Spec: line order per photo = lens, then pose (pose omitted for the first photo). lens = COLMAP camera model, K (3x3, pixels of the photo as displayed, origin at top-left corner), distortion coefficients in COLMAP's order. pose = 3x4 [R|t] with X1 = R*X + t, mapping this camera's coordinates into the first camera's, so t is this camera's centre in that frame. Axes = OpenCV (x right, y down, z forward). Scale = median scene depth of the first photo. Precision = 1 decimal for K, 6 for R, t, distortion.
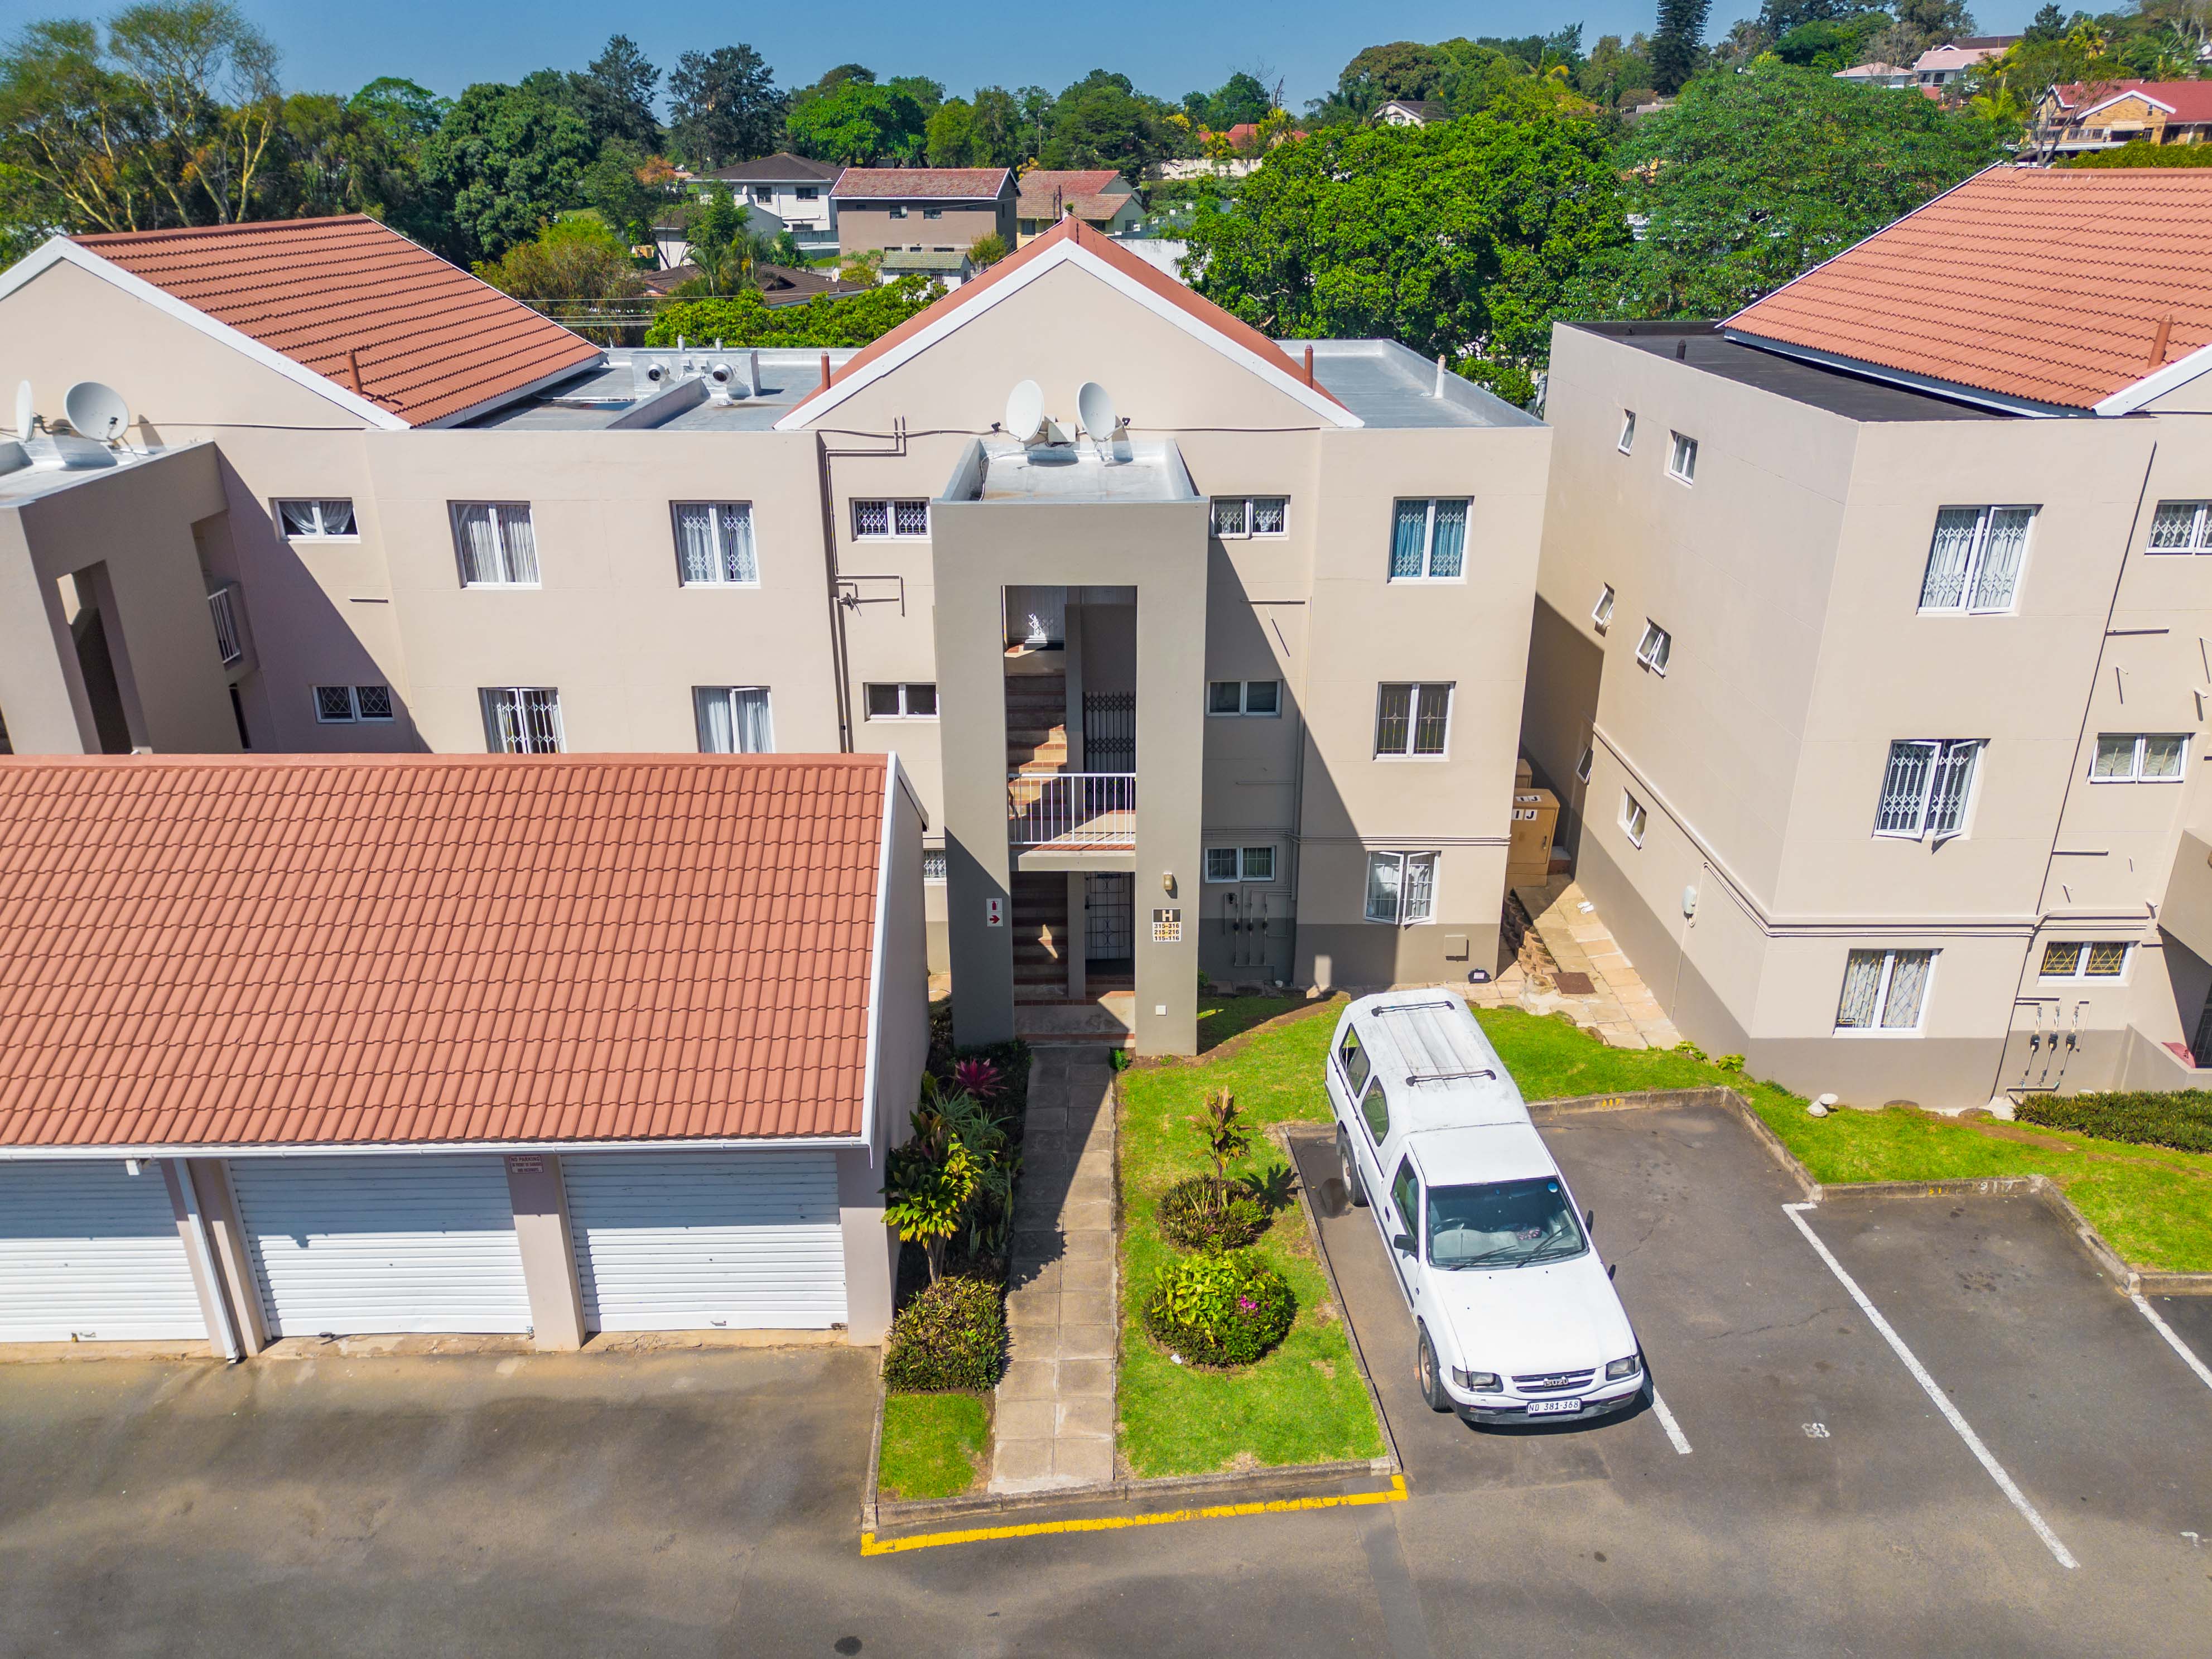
lens RADIAL K [[1569.3, 0, 1116.8], [0, 1569.3, 833.5], [0, 0, 1]] dist [0.034731, -0.005648]
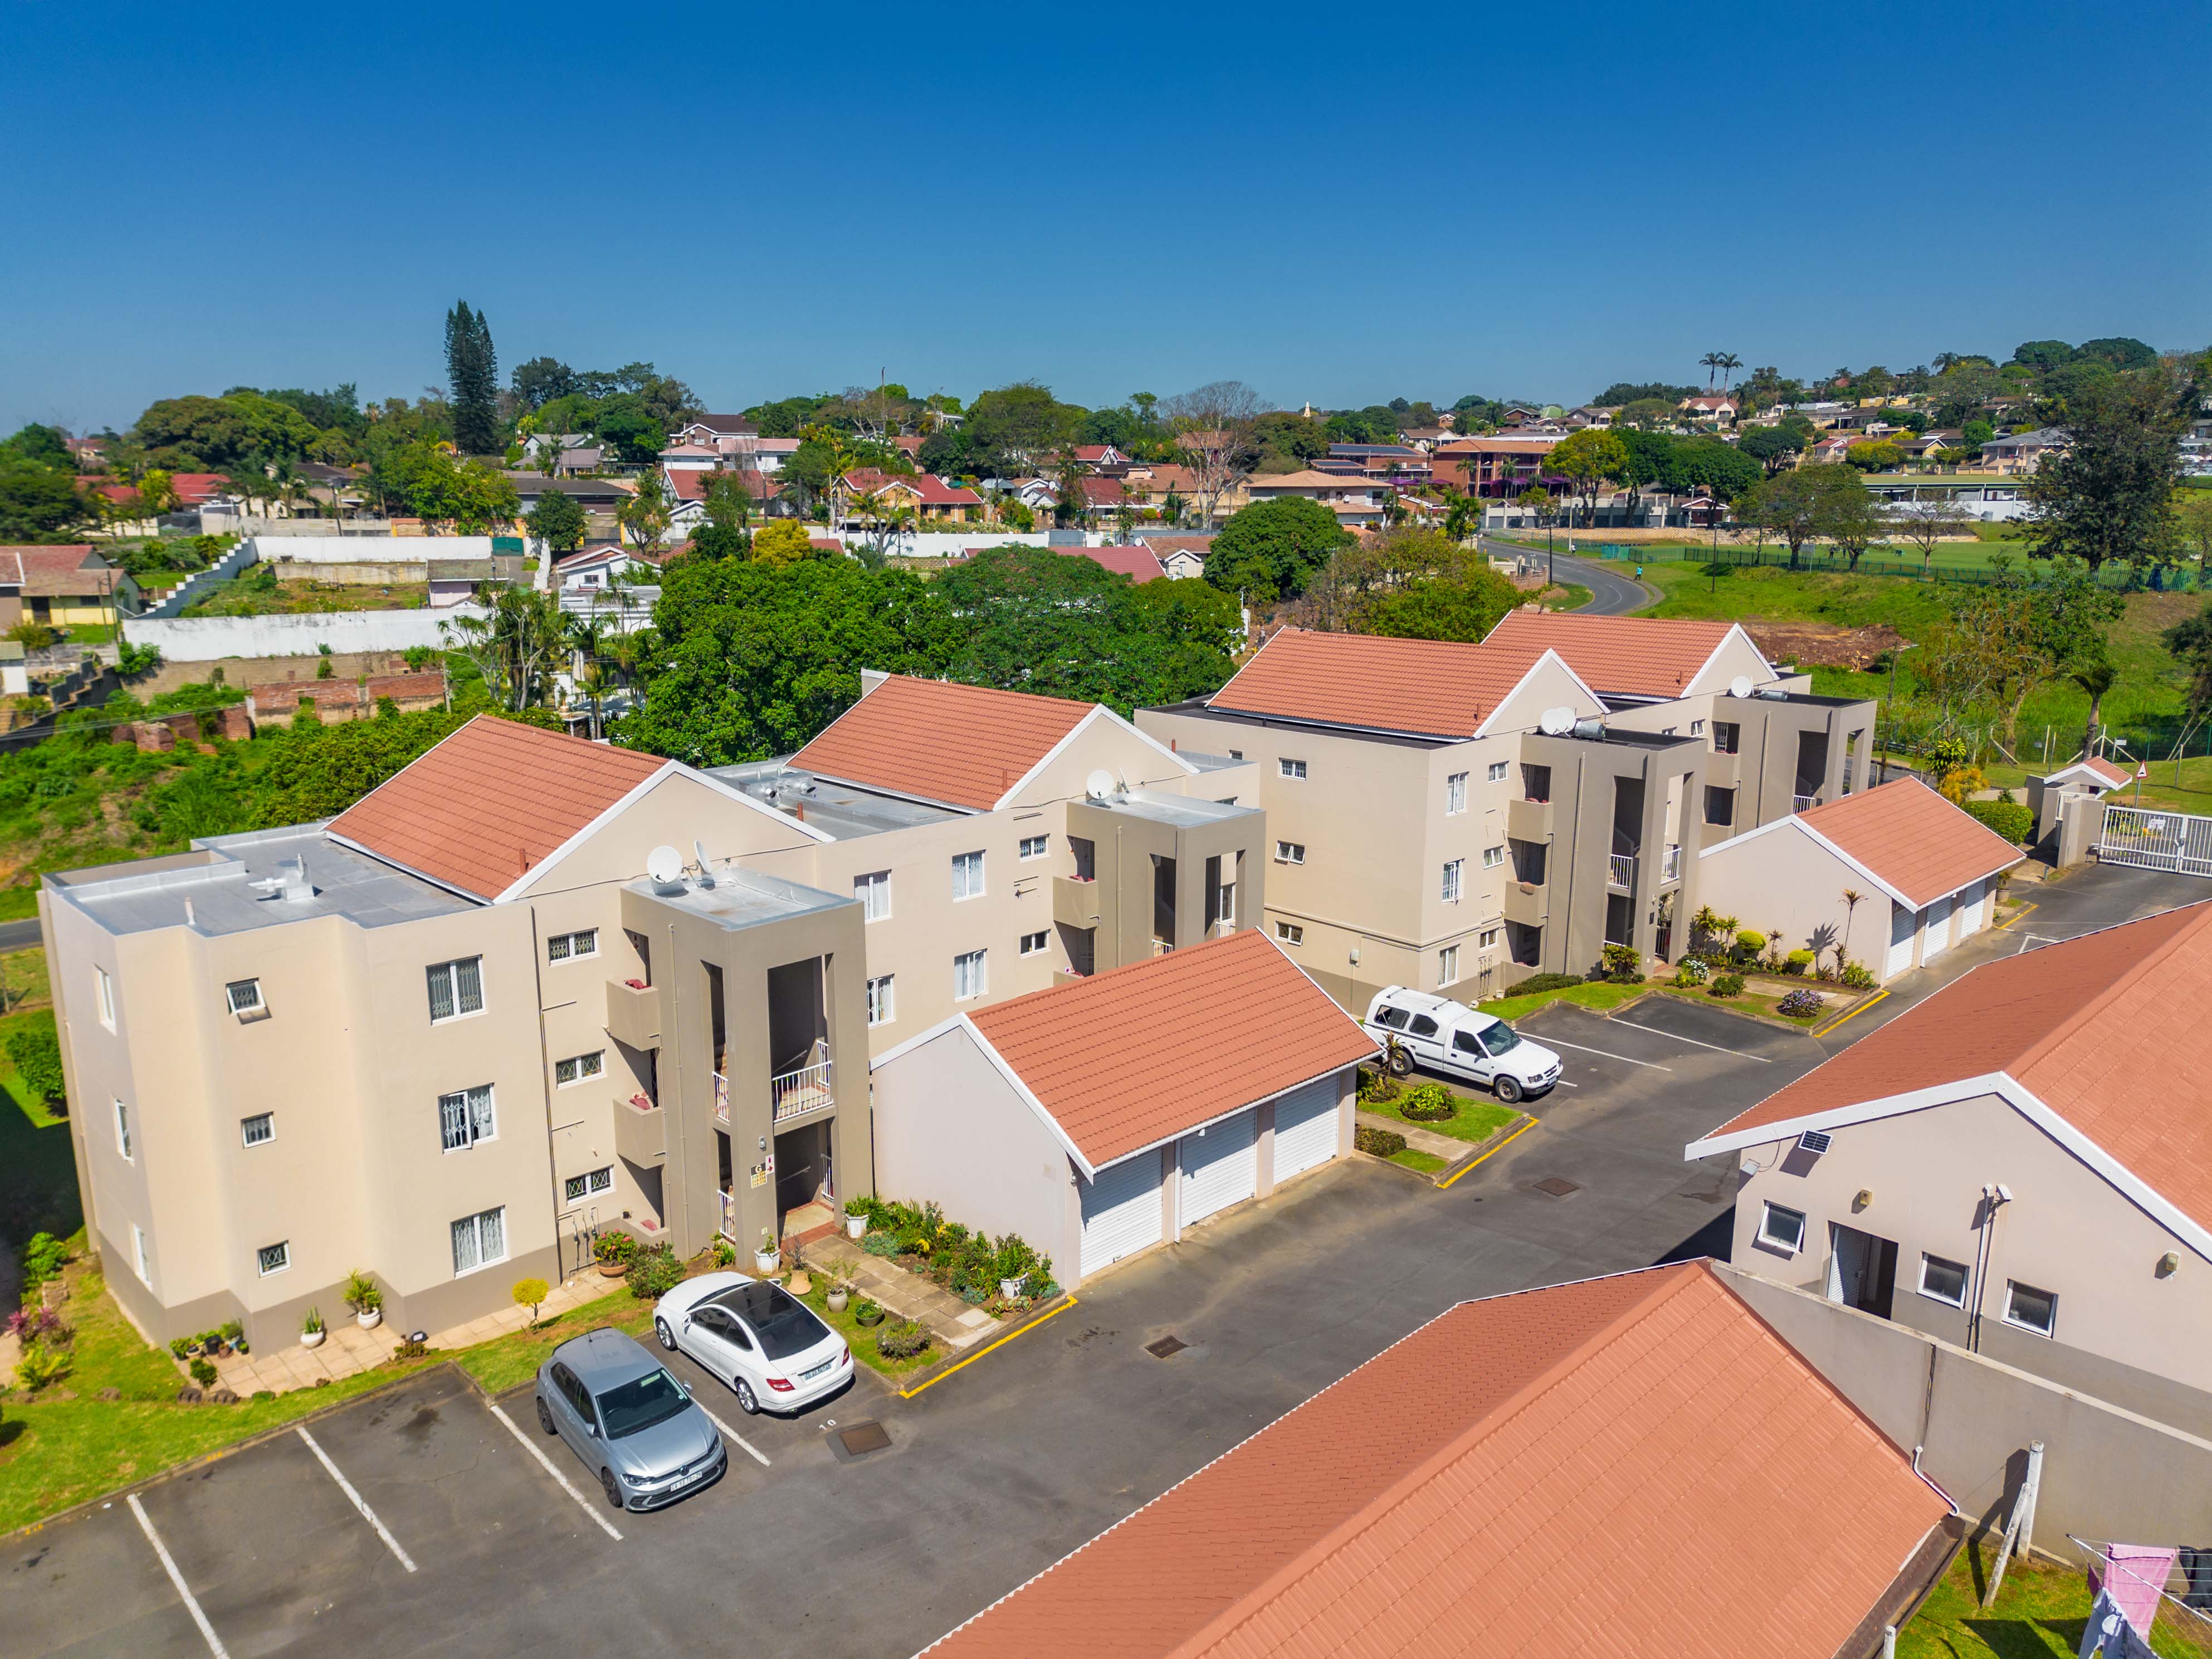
lens RADIAL K [[1548.5, 0, 1106.0], [0, 1548.5, 829.5], [0, 0, 1]] dist [0.062190, -0.073572]
pose [[0.726204, -0.145009, 0.672012, -1.475986], [0.264491, 0.961195, -0.078410, -0.055589], [-0.634565, 0.234683, 0.736377, -0.488396]]
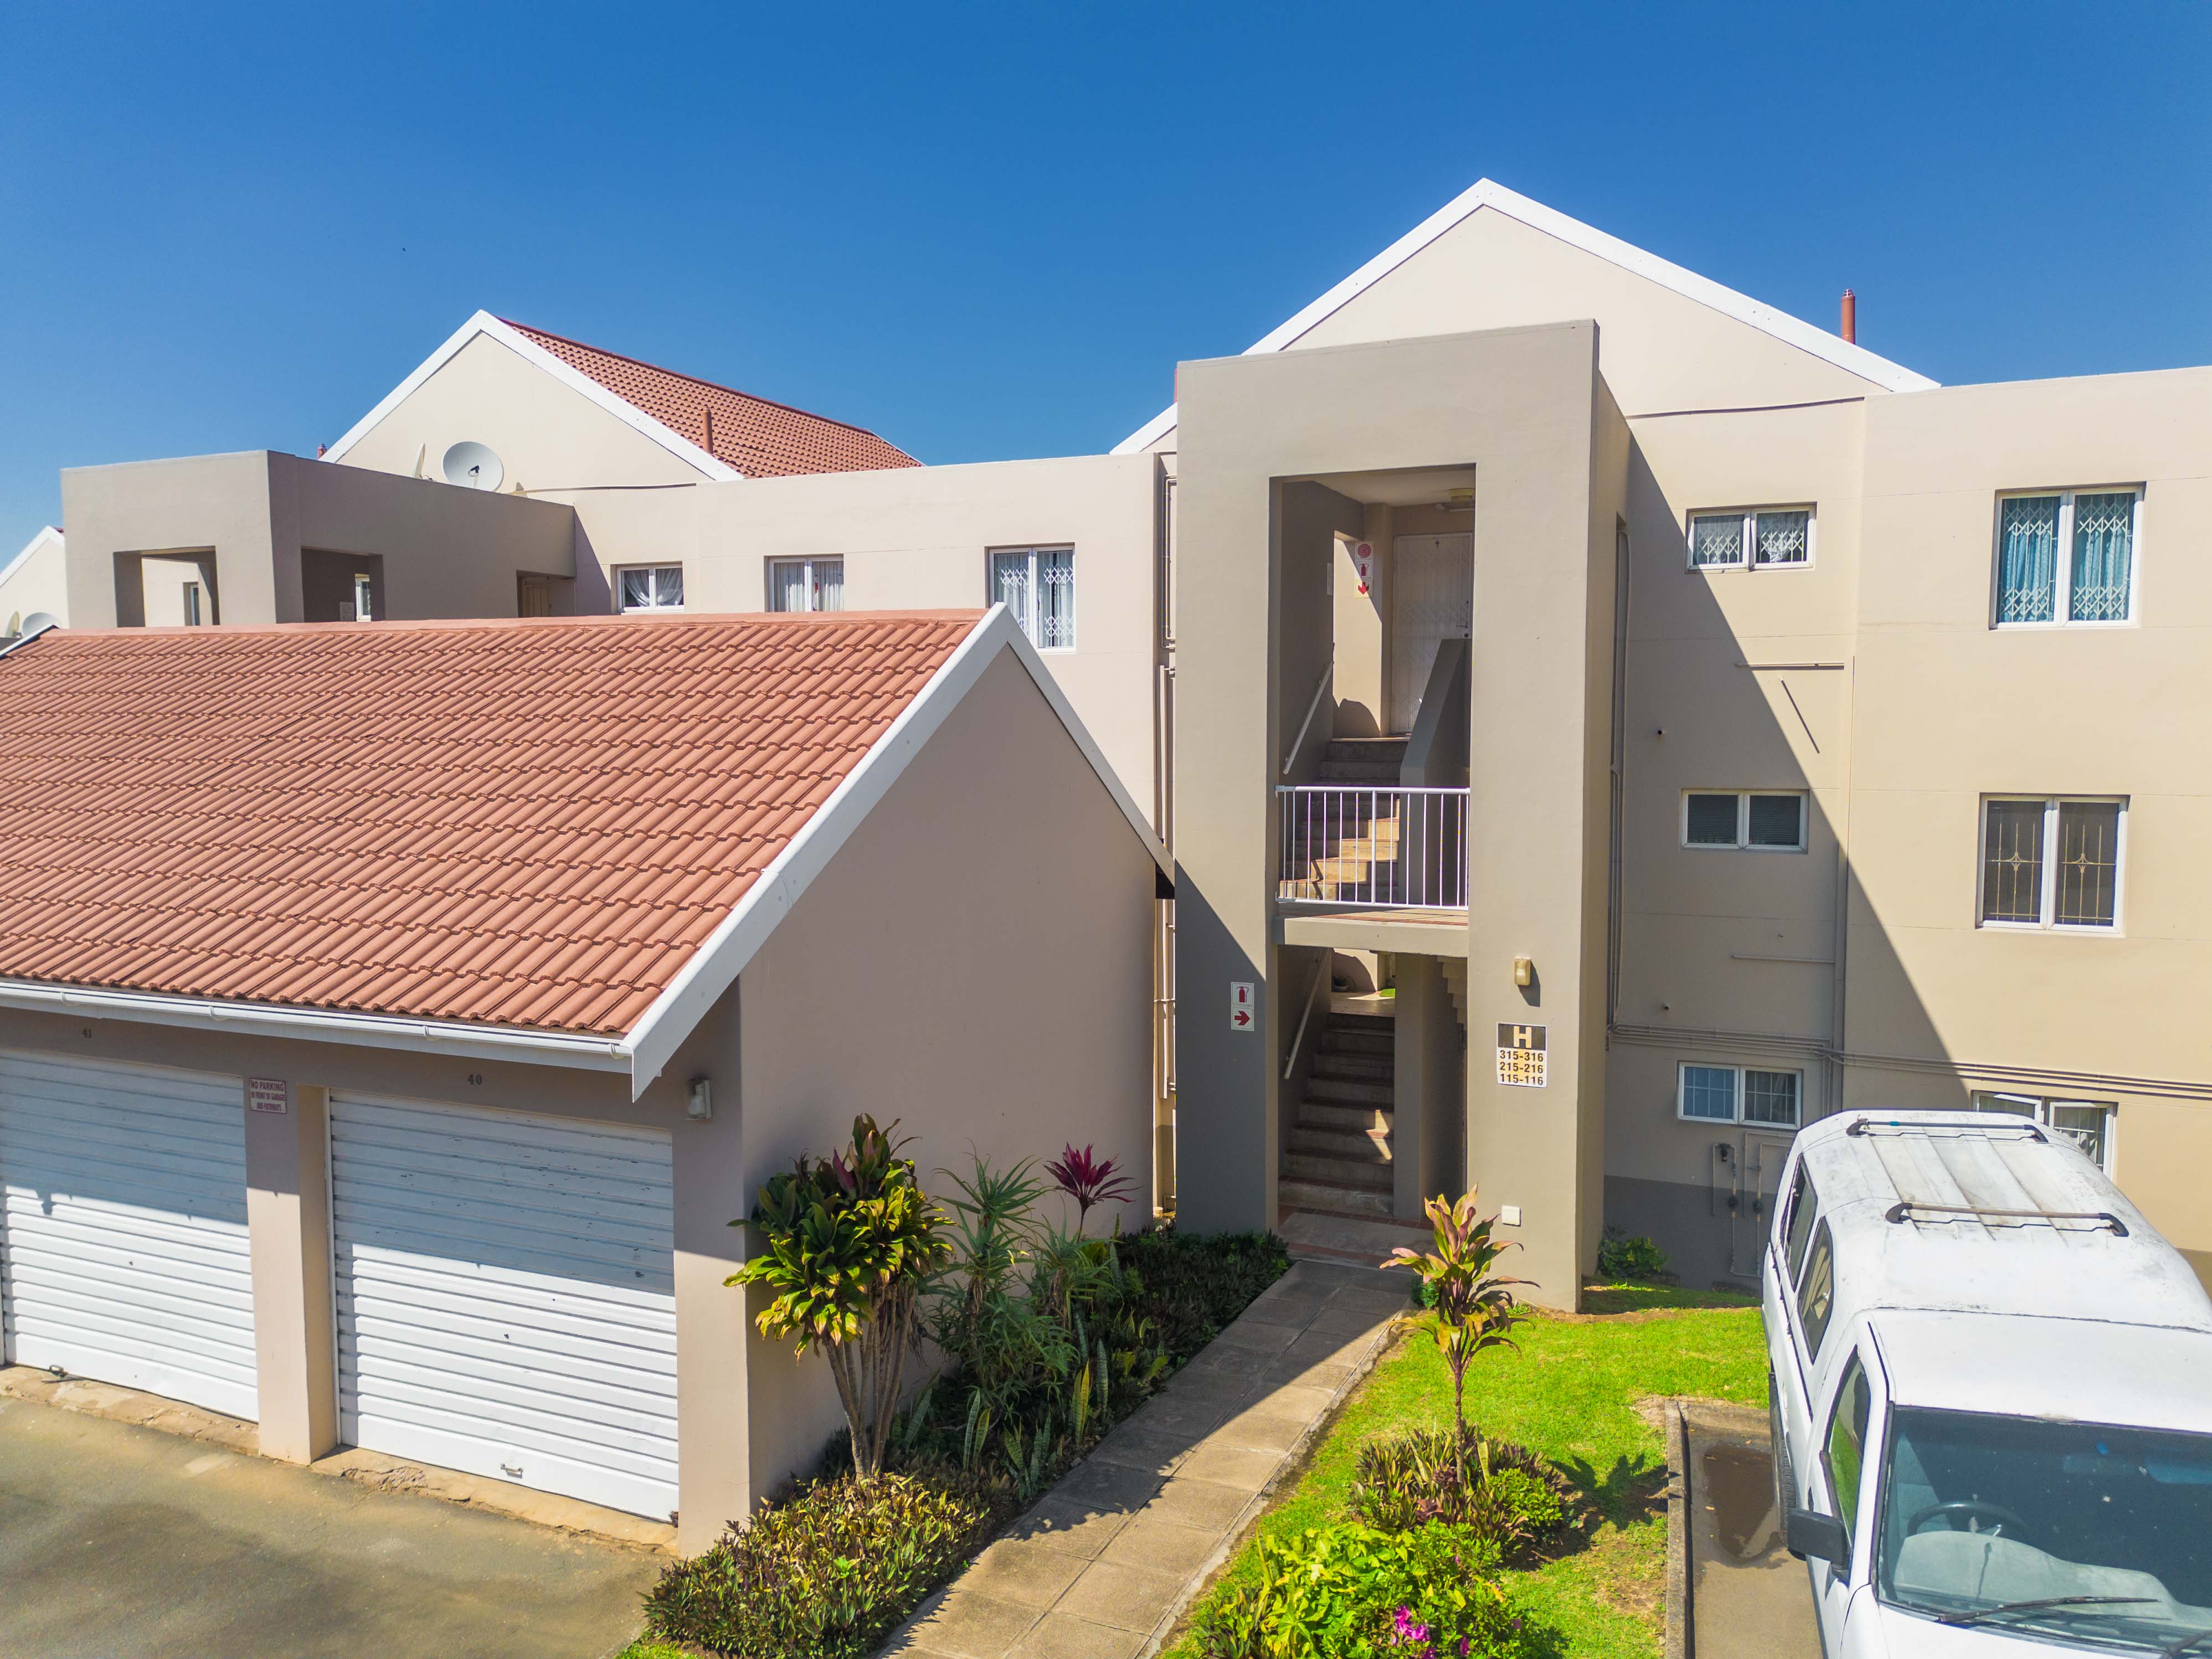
lens RADIAL K [[1577.1, 0, 1106.0], [0, 1577.1, 829.5], [0, 0, 1]] dist [0.022037, -0.004569]
pose [[0.909717, 0.024693, -0.414494, 0.129662], [-0.156419, 0.945073, -0.287001, 0.167856], [0.384640, 0.325925, 0.863612, 0.387958]]
